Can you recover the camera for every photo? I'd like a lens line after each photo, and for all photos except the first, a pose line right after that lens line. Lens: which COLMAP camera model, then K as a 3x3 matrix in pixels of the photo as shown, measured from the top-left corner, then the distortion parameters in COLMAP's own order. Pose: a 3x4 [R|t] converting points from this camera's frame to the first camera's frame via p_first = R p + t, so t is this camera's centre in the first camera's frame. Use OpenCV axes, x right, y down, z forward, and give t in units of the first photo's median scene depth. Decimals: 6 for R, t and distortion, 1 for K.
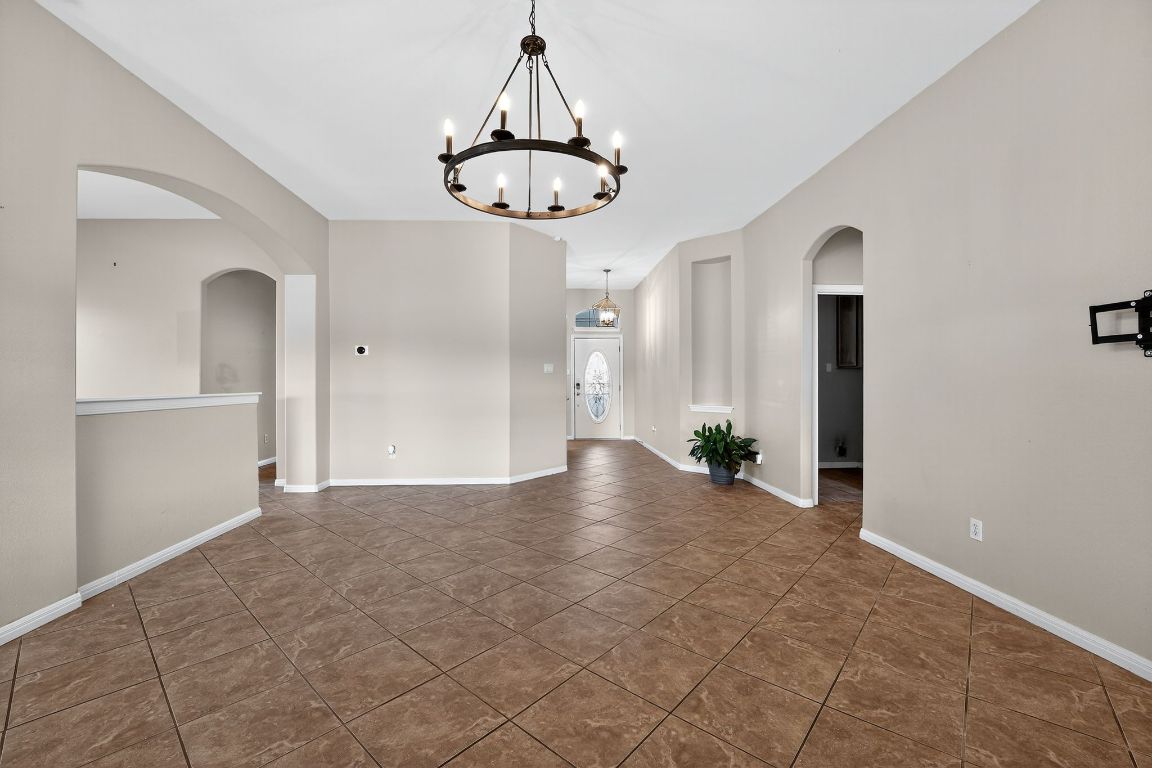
lens RADIAL K [[469.9, 0, 572.8], [0, 469.9, 378.3], [0, 0, 1]] dist [-0.023886, 0.000212]
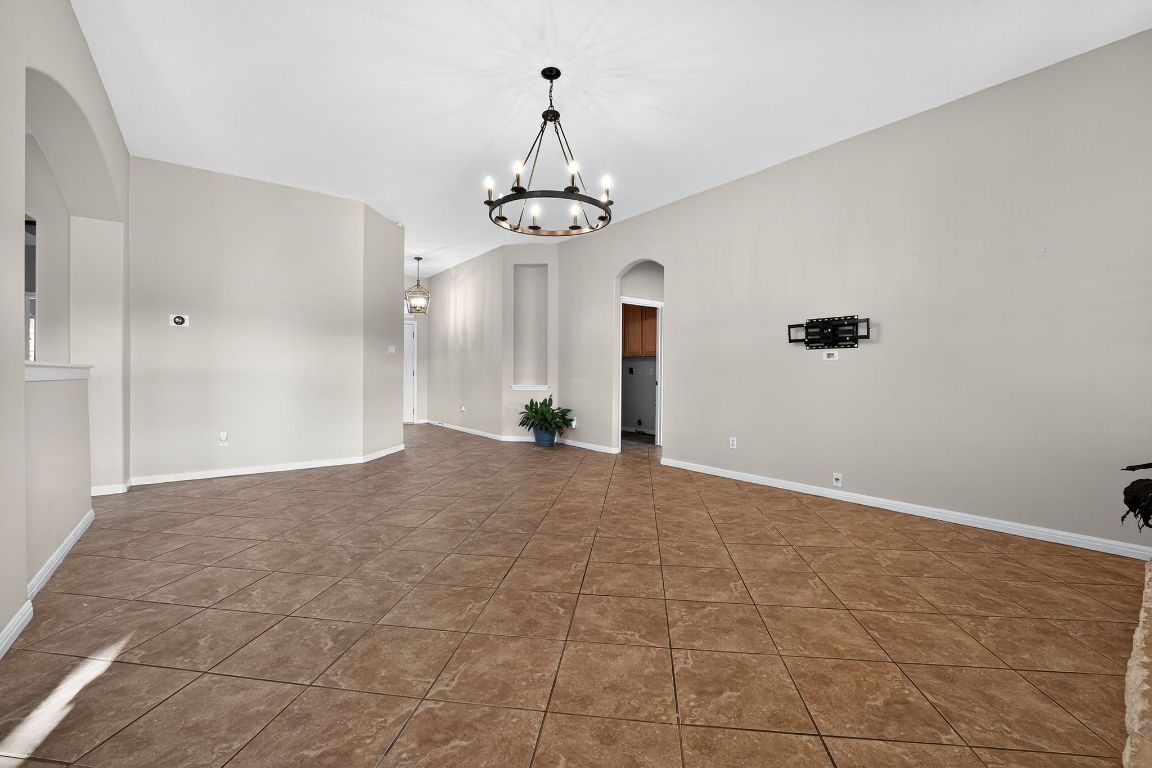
lens RADIAL K [[469.9, 0, 581.2], [0, 469.9, 381.4], [0, 0, 1]] dist [-0.023886, 0.000212]
pose [[0.825881, -0.003251, 0.563835, -0.338618], [-0.010101, 0.999738, 0.020559, 0.026199], [-0.563754, -0.022674, 0.825632, -0.097616]]
